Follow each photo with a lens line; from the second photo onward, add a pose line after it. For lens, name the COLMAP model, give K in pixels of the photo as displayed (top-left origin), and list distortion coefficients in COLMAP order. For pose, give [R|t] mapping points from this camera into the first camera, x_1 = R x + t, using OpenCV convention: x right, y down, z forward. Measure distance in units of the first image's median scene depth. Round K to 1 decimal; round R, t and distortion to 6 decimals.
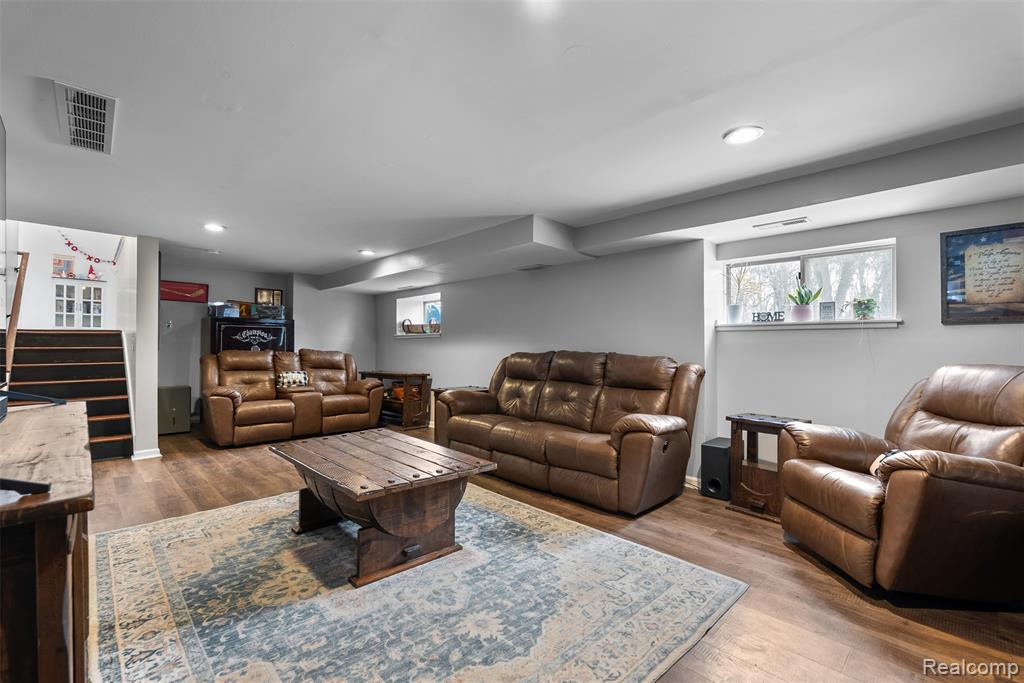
lens RADIAL K [[456.0, 0, 517.8], [0, 456.0, 347.7], [0, 0, 1]] dist [-0.005169, -0.000439]
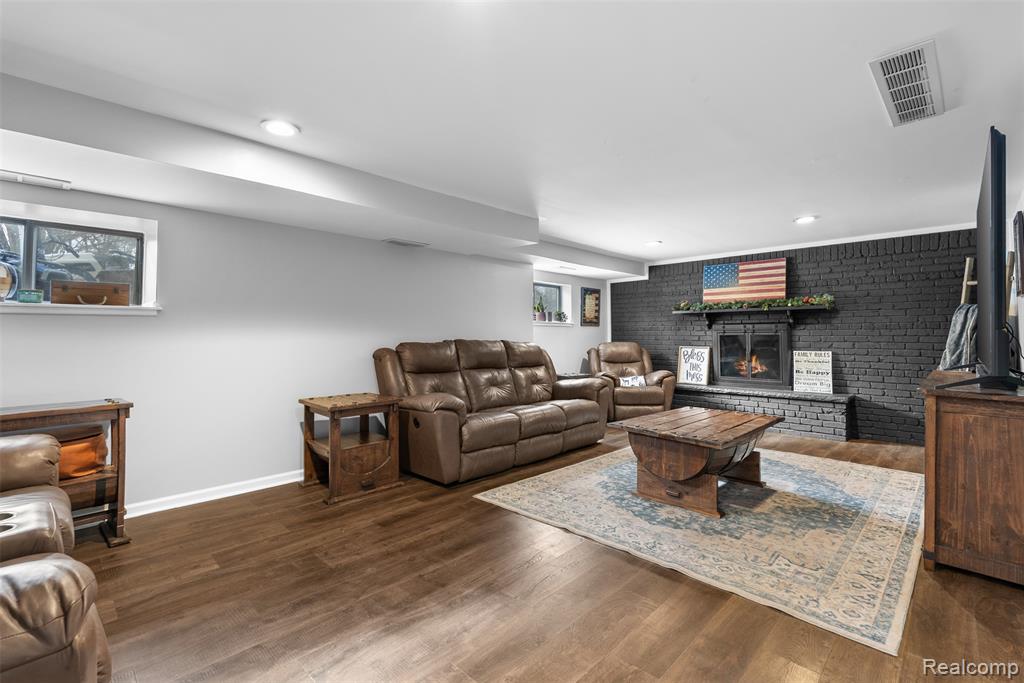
lens RADIAL K [[456.0, 0, 517.7], [0, 456.0, 332.6], [0, 0, 1]] dist [-0.005169, -0.000439]
pose [[-0.029276, 0.003963, 0.999564, -1.732589], [0.000524, 0.999992, -0.003950, -0.009221], [-0.999571, 0.000408, -0.029278, 1.712874]]
